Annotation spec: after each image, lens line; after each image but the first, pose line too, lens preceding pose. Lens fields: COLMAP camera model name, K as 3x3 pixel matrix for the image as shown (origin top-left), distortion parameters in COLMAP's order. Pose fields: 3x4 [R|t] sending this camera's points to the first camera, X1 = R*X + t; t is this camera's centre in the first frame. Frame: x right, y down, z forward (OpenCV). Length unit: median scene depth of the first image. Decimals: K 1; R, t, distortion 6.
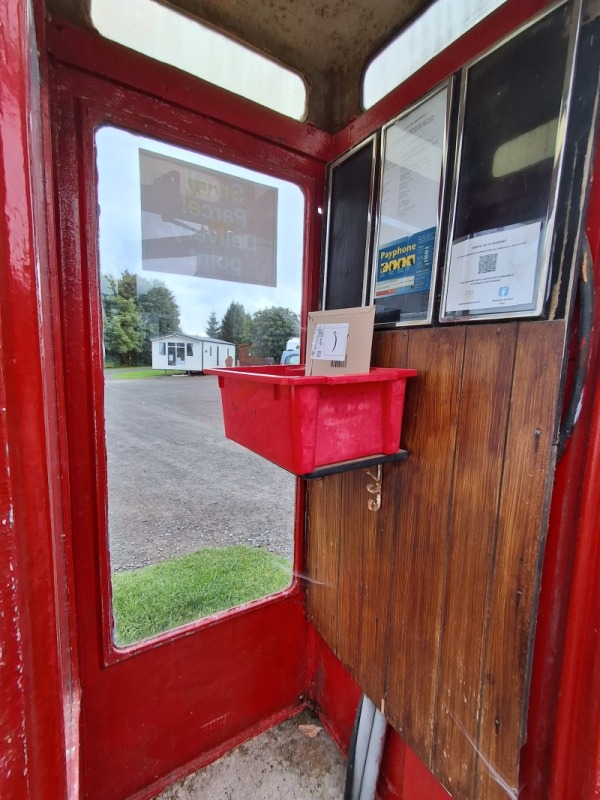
lens RADIAL K [[384.4, 0, 293.5], [0, 384.4, 405.2], [0, 0, 1]] dist [-0.000851, 0.000124]
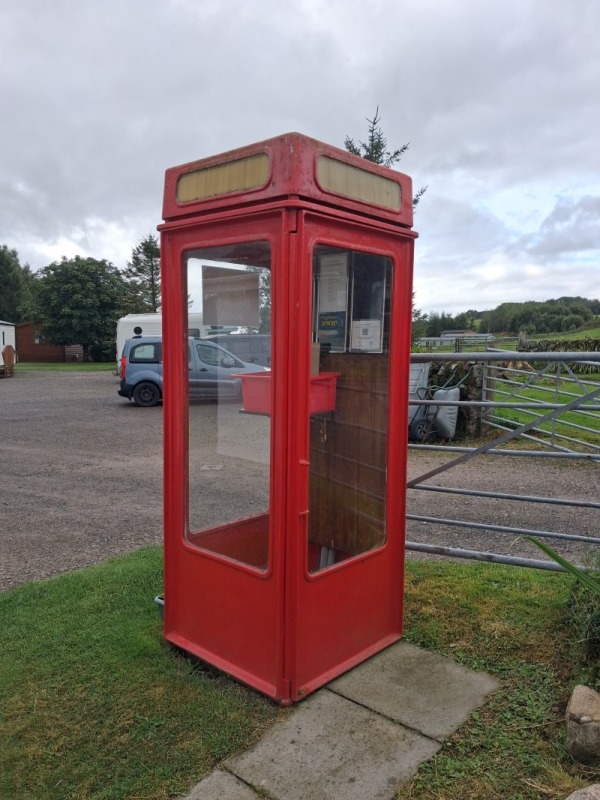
lens RADIAL K [[630.9, 0, 280.3], [0, 630.9, 408.6], [0, 0, 1]] dist [0.023013, -0.013358]
pose [[0.969704, -0.047308, 0.239656, -0.462796], [0.051844, 0.998575, -0.012653, 0.073279], [-0.238716, 0.024694, 0.970775, -1.259660]]
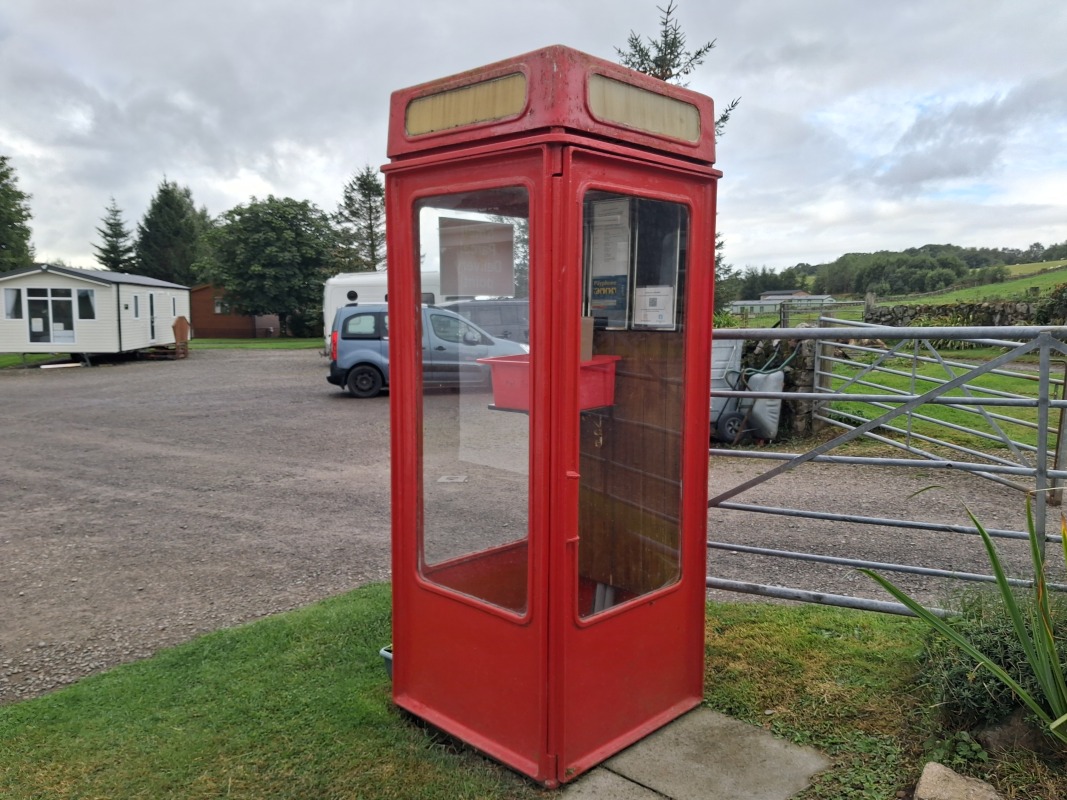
lens RADIAL K [[841.5, 0, 526.4], [0, 841.5, 405.9], [0, 0, 1]] dist [0.023013, -0.013358]
pose [[0.973970, -0.052914, 0.220416, -0.469561], [0.055714, 0.998426, -0.006502, 0.066493], [-0.219725, 0.018613, 0.975384, -1.295668]]
